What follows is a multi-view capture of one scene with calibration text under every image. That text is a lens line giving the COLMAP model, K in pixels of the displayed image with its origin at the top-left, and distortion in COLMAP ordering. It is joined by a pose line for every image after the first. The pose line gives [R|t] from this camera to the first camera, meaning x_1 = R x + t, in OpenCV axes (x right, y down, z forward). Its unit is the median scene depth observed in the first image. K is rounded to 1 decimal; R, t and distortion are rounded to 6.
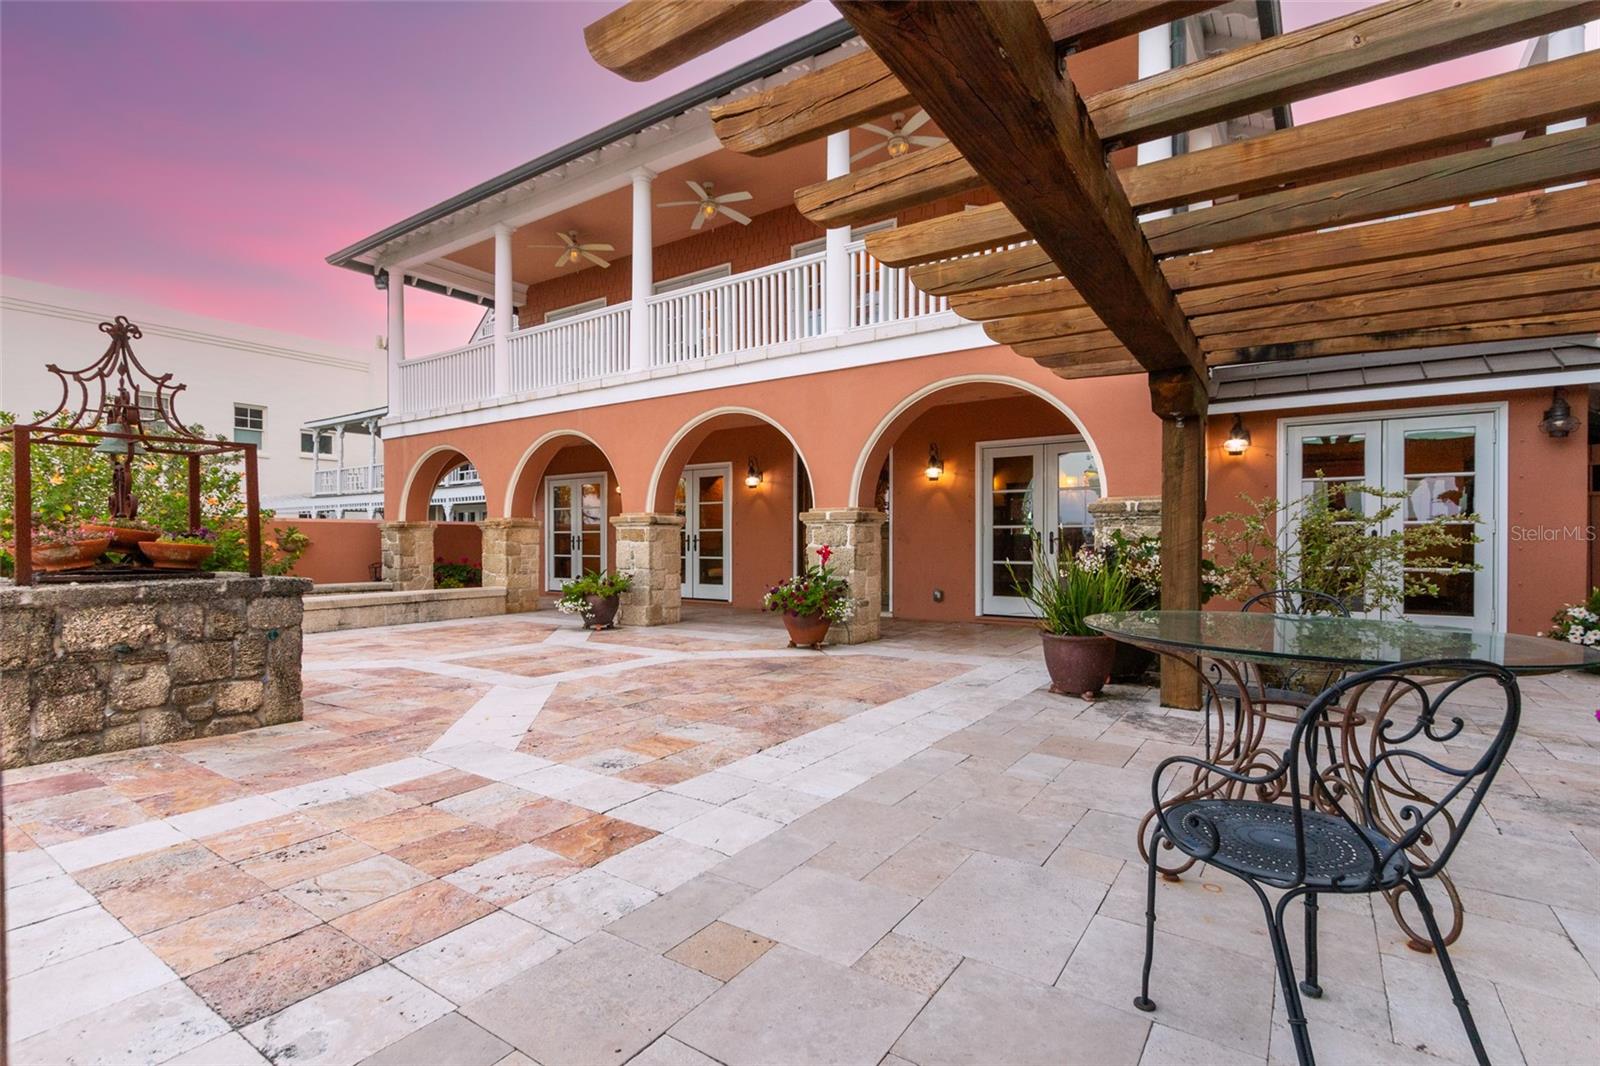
lens RADIAL K [[746.8, 0, 797.1], [0, 746.8, 537.4], [0, 0, 1]] dist [0.000574, 0.000057]
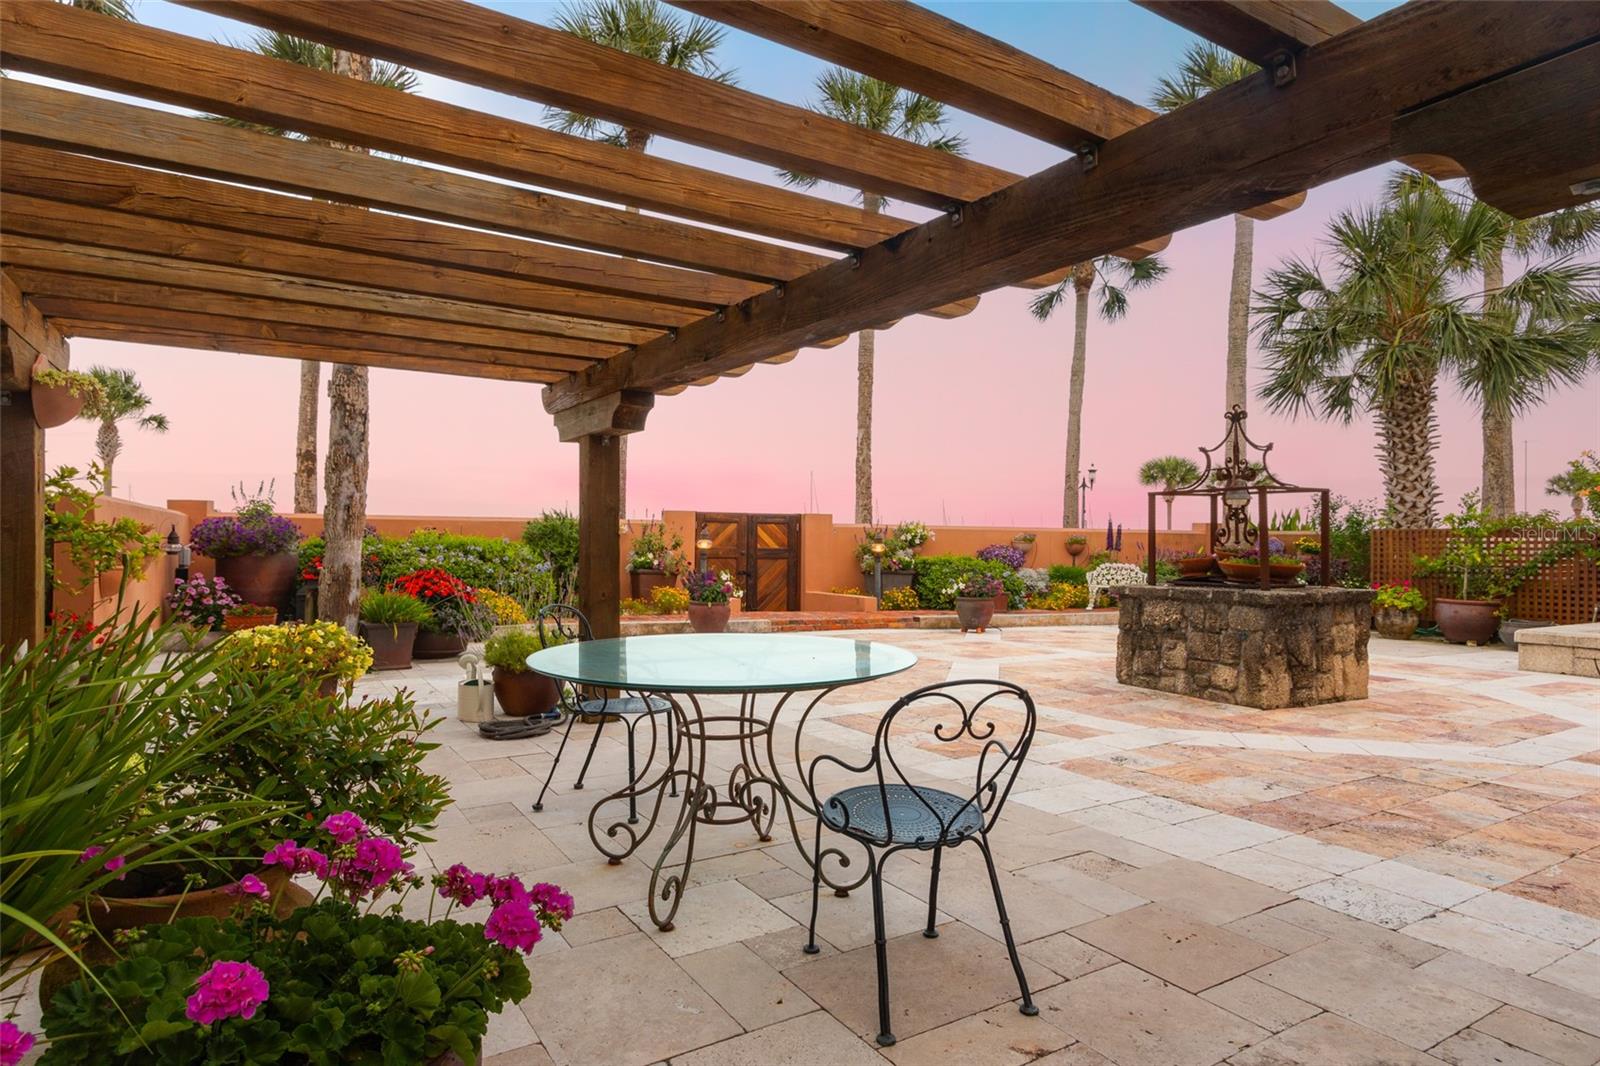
lens RADIAL K [[914.7, 0, 794.6], [0, 914.7, 538.1], [0, 0, 1]] dist [-0.000046, -0.000102]
pose [[-0.391824, -0.006657, -0.920016, 1.128374], [-0.008352, 0.999958, -0.003678, -0.025758], [0.920002, 0.006243, -0.391863, 0.979254]]
